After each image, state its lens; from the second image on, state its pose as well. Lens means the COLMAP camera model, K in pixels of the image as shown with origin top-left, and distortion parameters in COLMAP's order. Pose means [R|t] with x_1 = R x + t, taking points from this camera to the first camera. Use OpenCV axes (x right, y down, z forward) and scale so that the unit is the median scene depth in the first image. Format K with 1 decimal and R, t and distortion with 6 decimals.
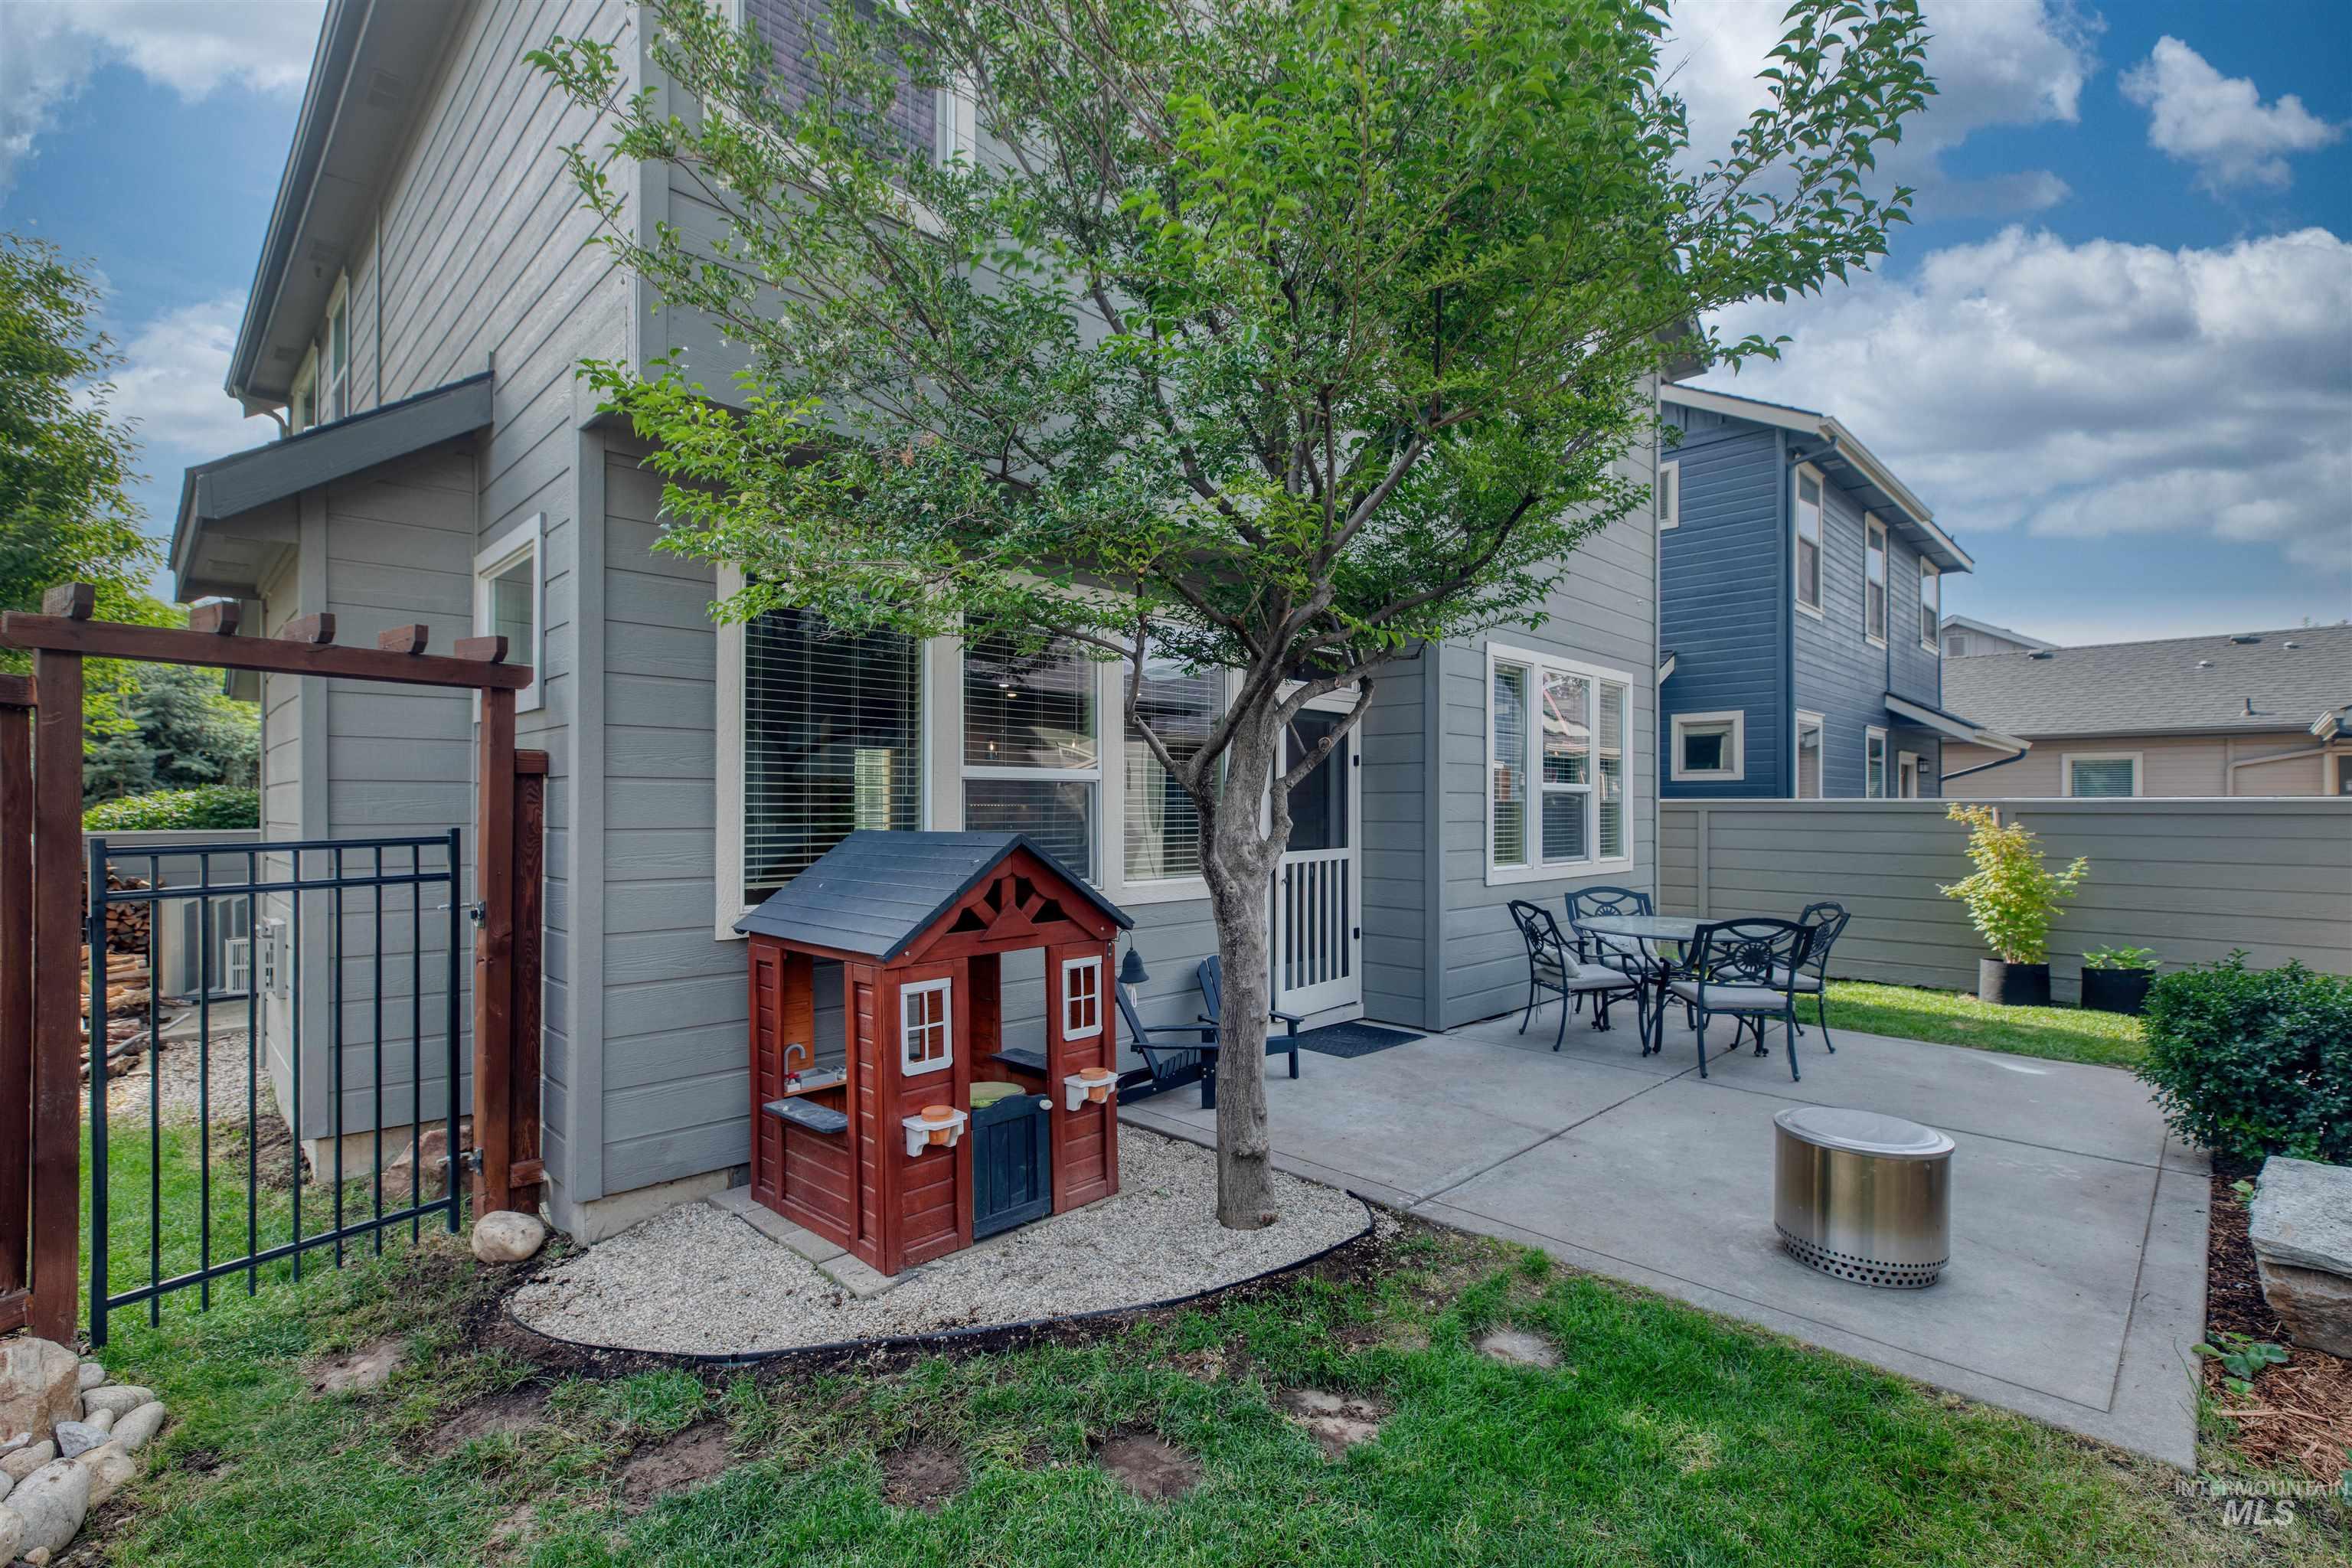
lens RADIAL K [[1061.2, 0, 1184.0], [0, 1061.2, 797.3], [0, 0, 1]] dist [-0.000421, -0.000398]
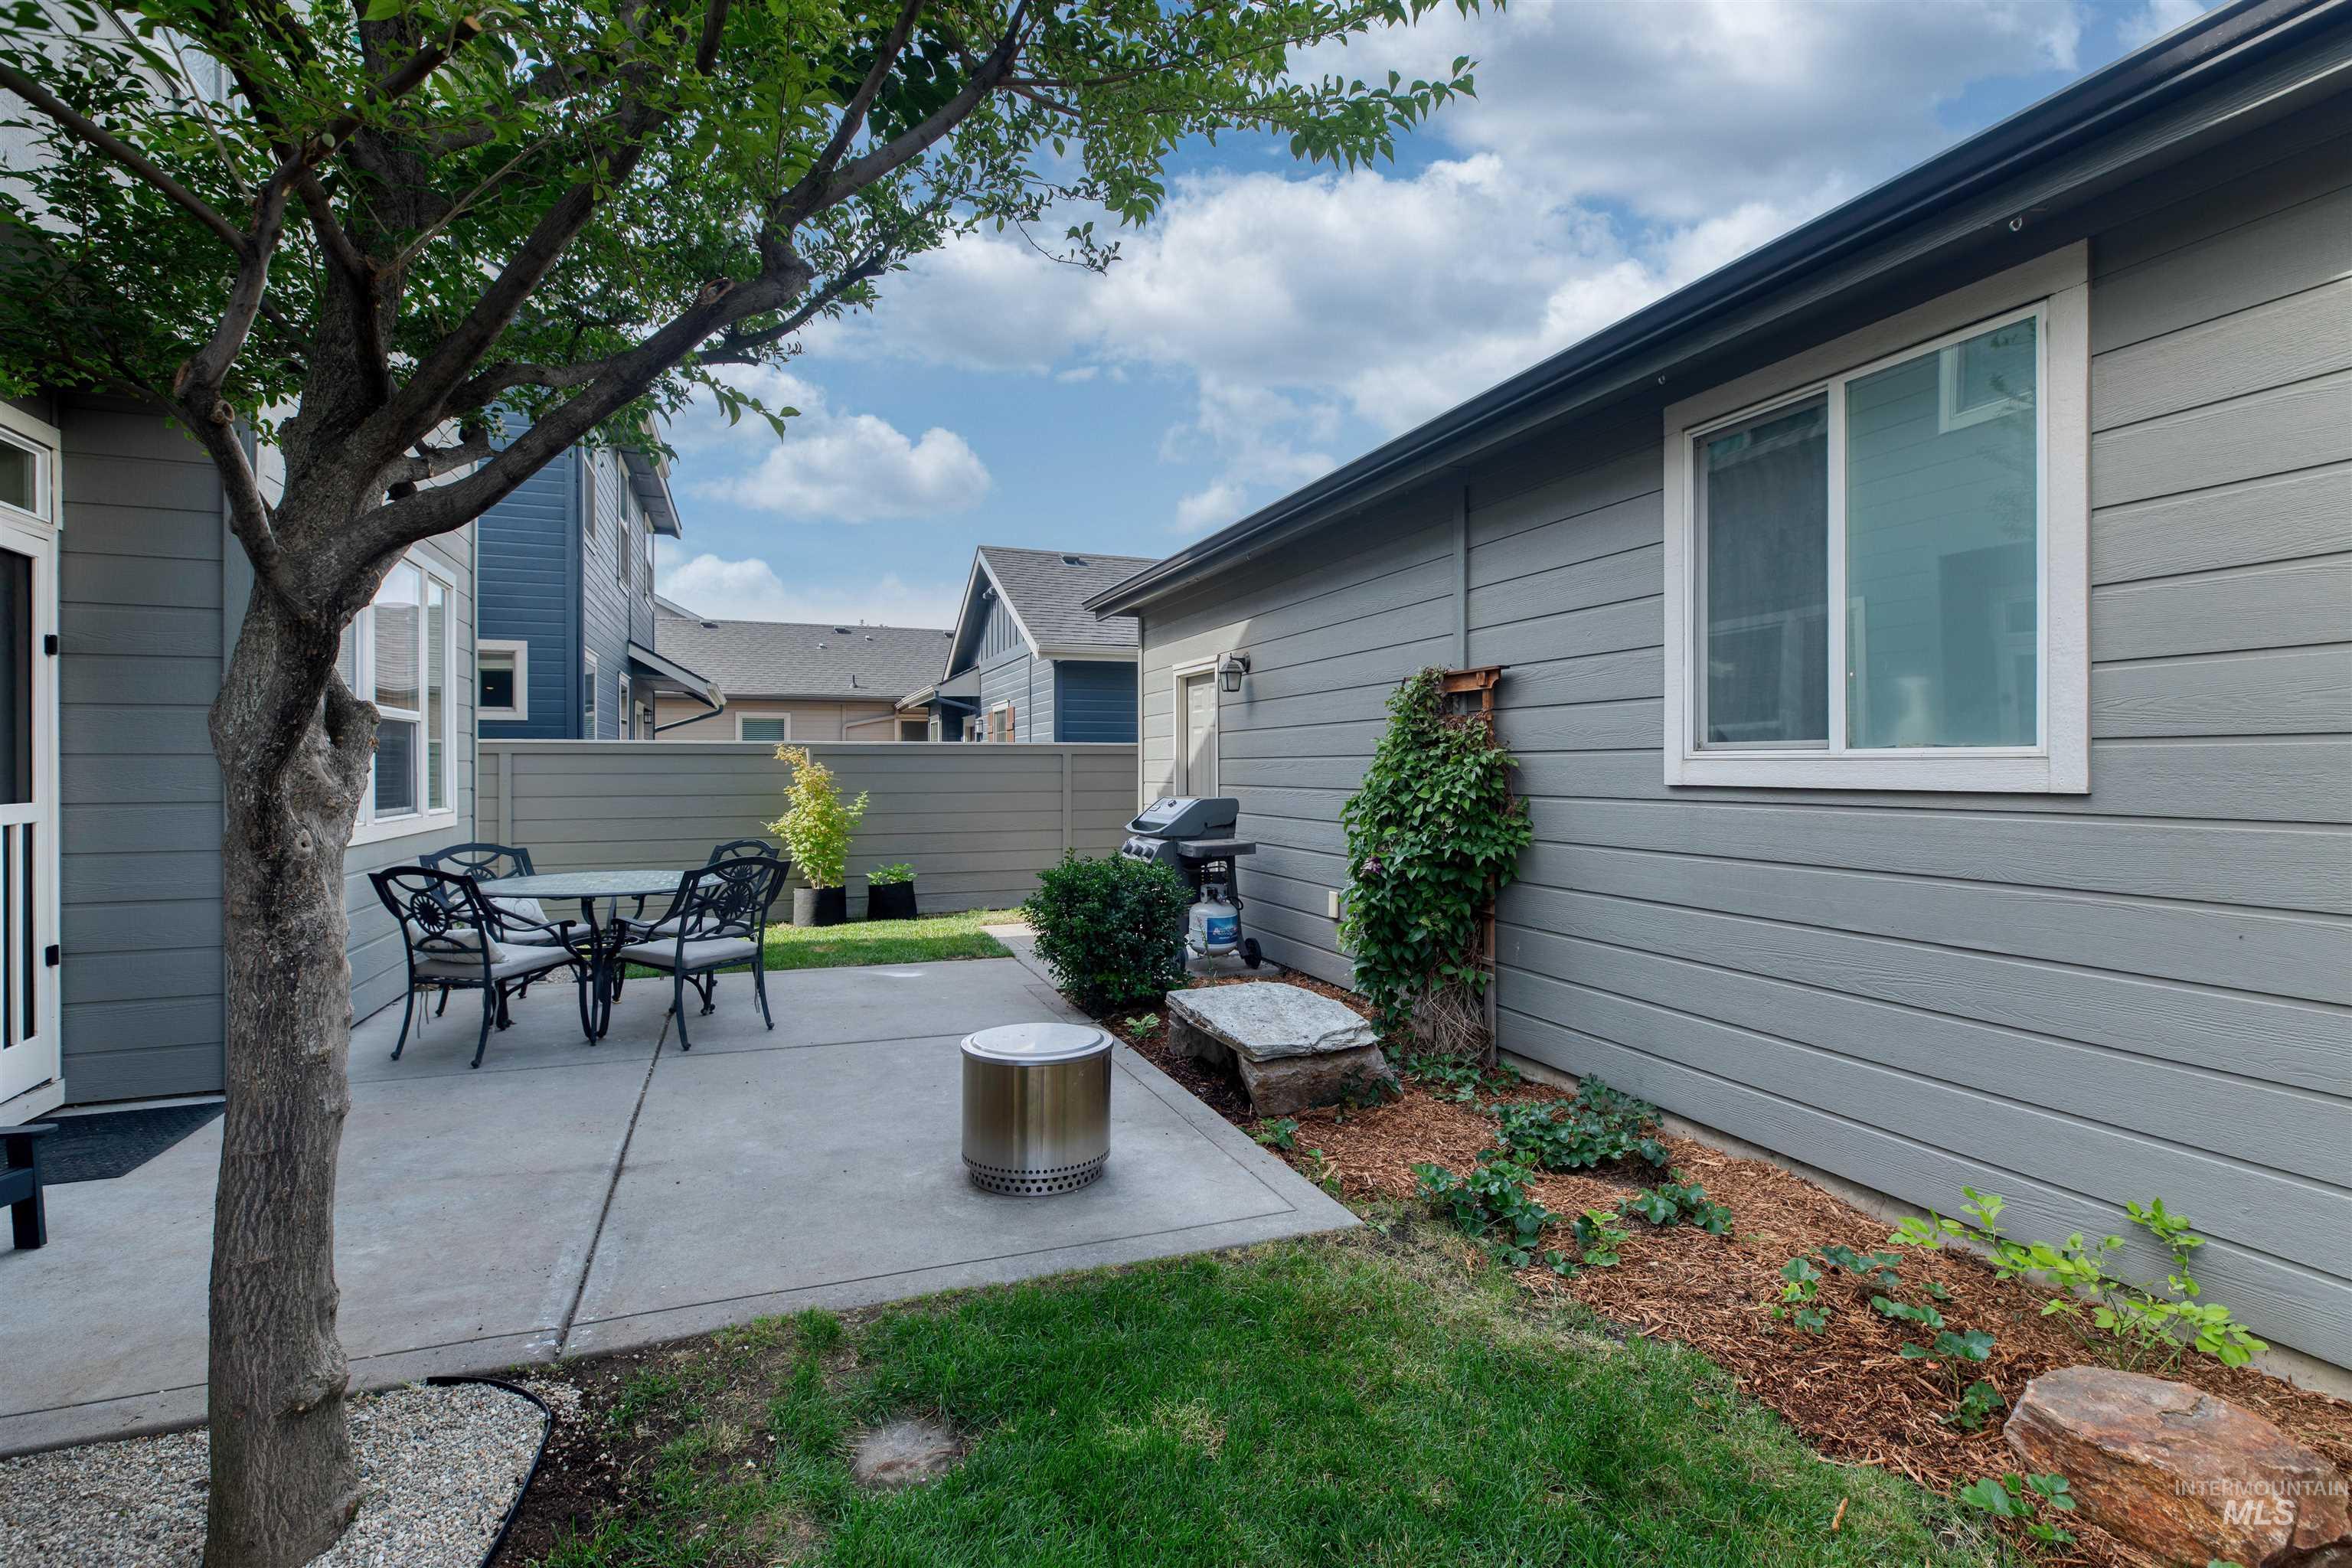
lens RADIAL K [[1081.3, 0, 1186.4], [0, 1081.3, 760.5], [0, 0, 1]] dist [0.003655, 0.000747]
pose [[0.405224, 0.000810, 0.914217, -0.131558], [-0.003970, 0.999992, 0.000873, 0.025968], [-0.914209, -0.003983, 0.405224, 0.254057]]
